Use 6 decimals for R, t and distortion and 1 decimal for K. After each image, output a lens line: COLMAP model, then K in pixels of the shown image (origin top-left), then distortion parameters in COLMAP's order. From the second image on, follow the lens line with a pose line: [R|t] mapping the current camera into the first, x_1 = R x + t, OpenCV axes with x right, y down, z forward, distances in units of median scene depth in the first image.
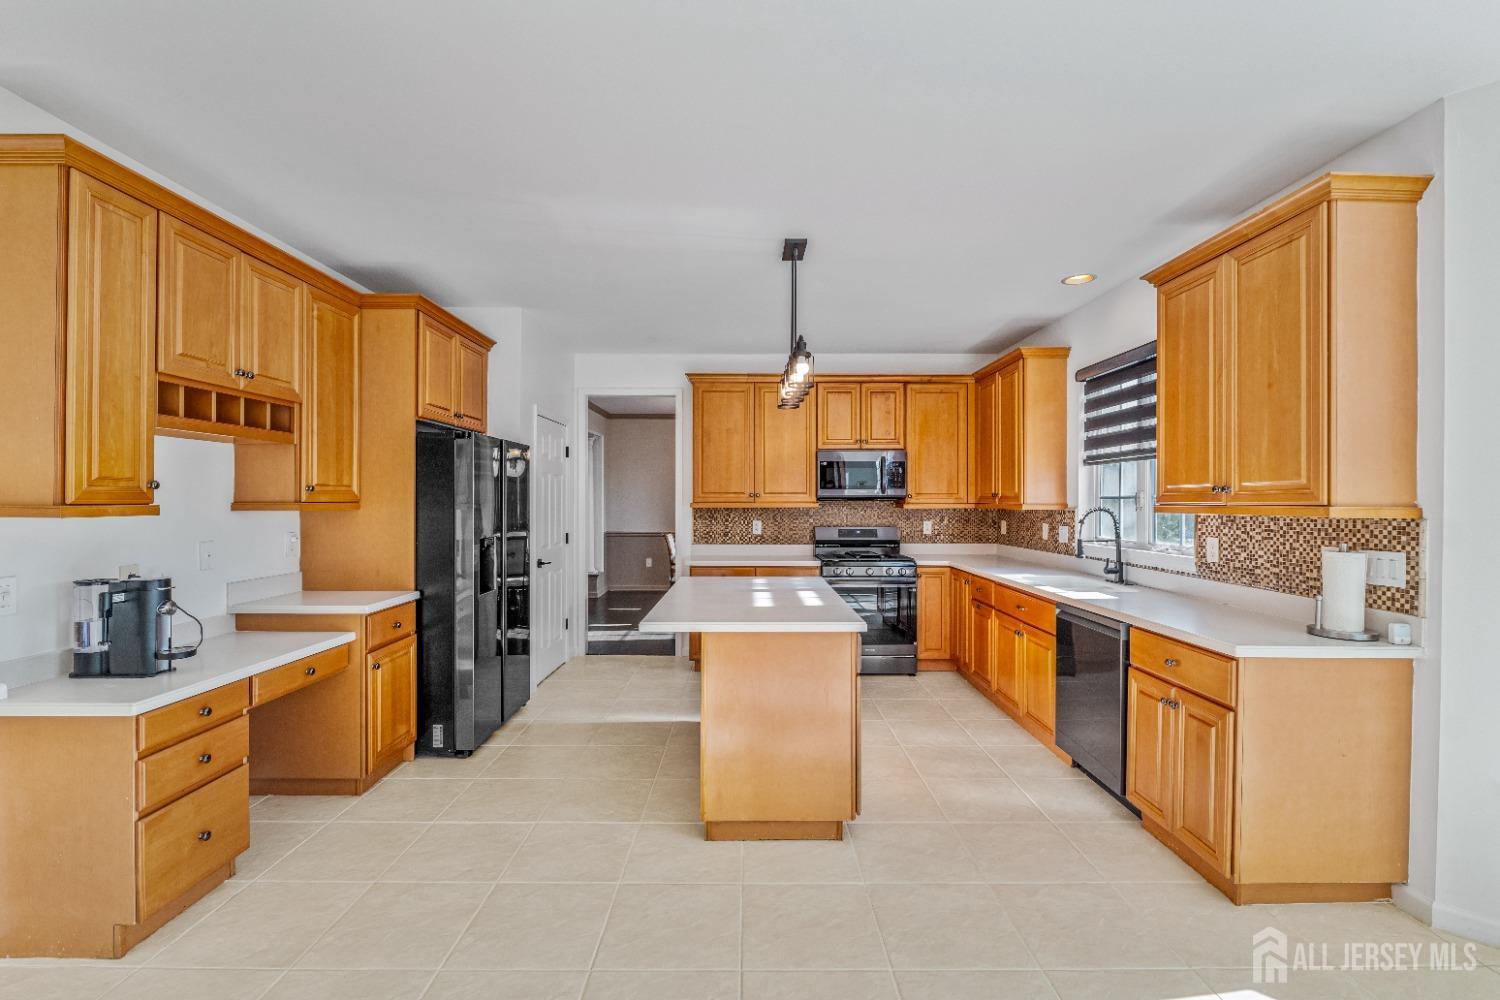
lens RADIAL K [[651.5, 0, 750.0], [0, 651.5, 500.0], [0, 0, 1]] dist [-0.011871, -0.000053]
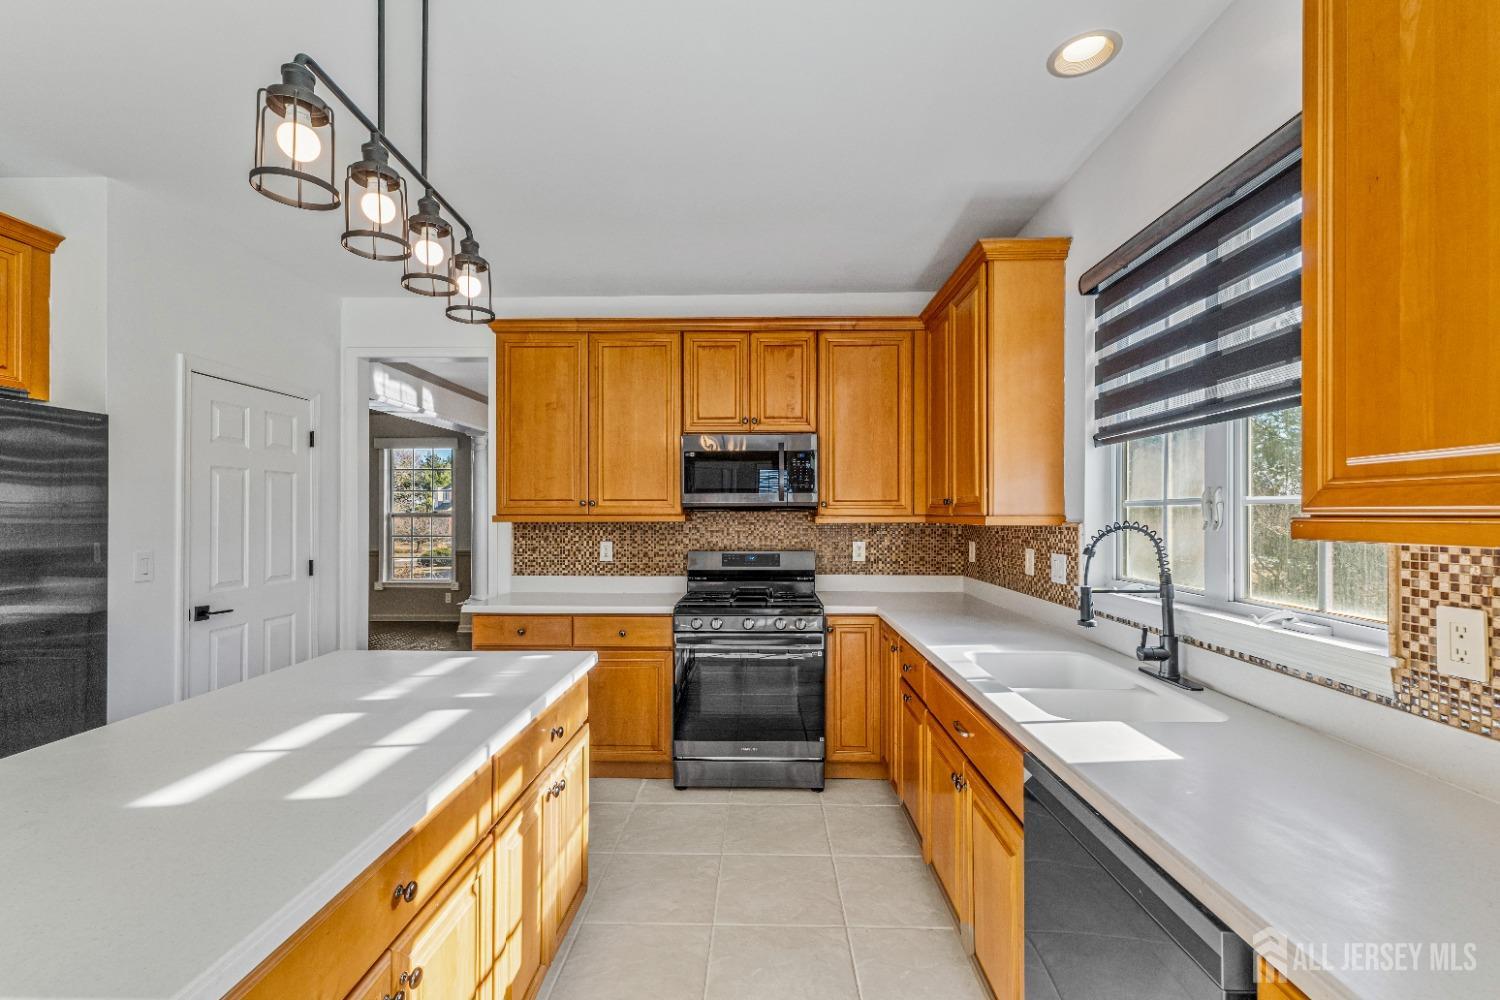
lens RADIAL K [[638.2, 0, 750.3], [0, 638.2, 508.7], [0, 0, 1]] dist [0.003398, -0.000137]
pose [[0.999698, -0.001706, -0.024498, 0.265667], [0.001545, 0.999977, -0.006595, 0.003979], [0.024509, 0.006556, 0.999678, 0.509516]]
